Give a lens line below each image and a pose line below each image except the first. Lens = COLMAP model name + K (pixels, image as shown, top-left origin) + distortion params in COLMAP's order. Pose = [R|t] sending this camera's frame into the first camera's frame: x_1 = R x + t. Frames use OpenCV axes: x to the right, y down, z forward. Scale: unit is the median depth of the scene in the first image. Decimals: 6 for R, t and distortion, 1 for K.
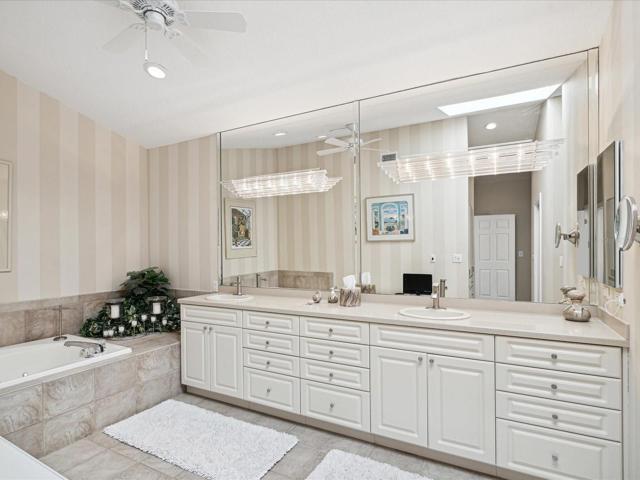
lens RADIAL K [[332.7, 0, 320.0], [0, 332.7, 240.0], [0, 0, 1]] dist [-0.012051, -0.000402]
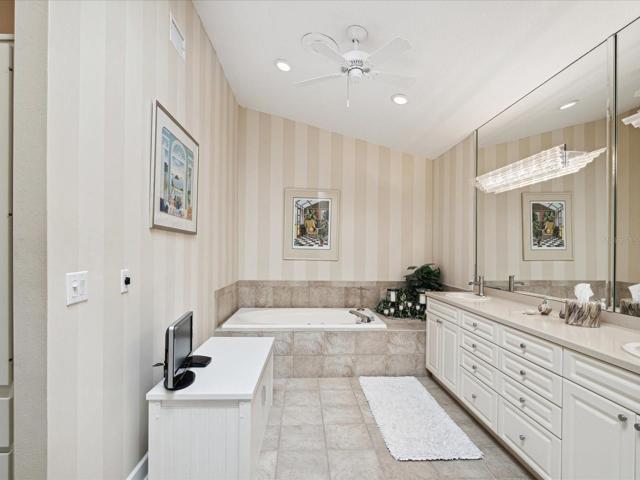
lens RADIAL K [[333.5, 0, 320.0], [0, 333.5, 240.0], [0, 0, 1]] dist [0.000530, 0.000044]
pose [[0.521914, -0.009921, -0.852940, 0.353588], [0.004958, 0.999951, -0.008598, 0.010965], [0.852983, 0.000259, 0.521938, 0.105370]]
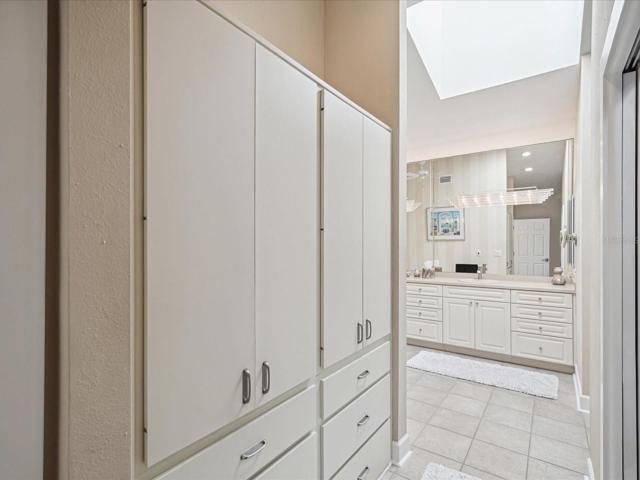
lens RADIAL K [[333.5, 0, 320.0], [0, 333.5, 240.0], [0, 0, 1]] dist [0.000530, 0.000044]
pose [[0.993076, 0.006309, -0.117307, -0.224038], [-0.004959, 0.999918, 0.011799, -0.017048], [0.117372, -0.011135, 0.993026, -0.666213]]
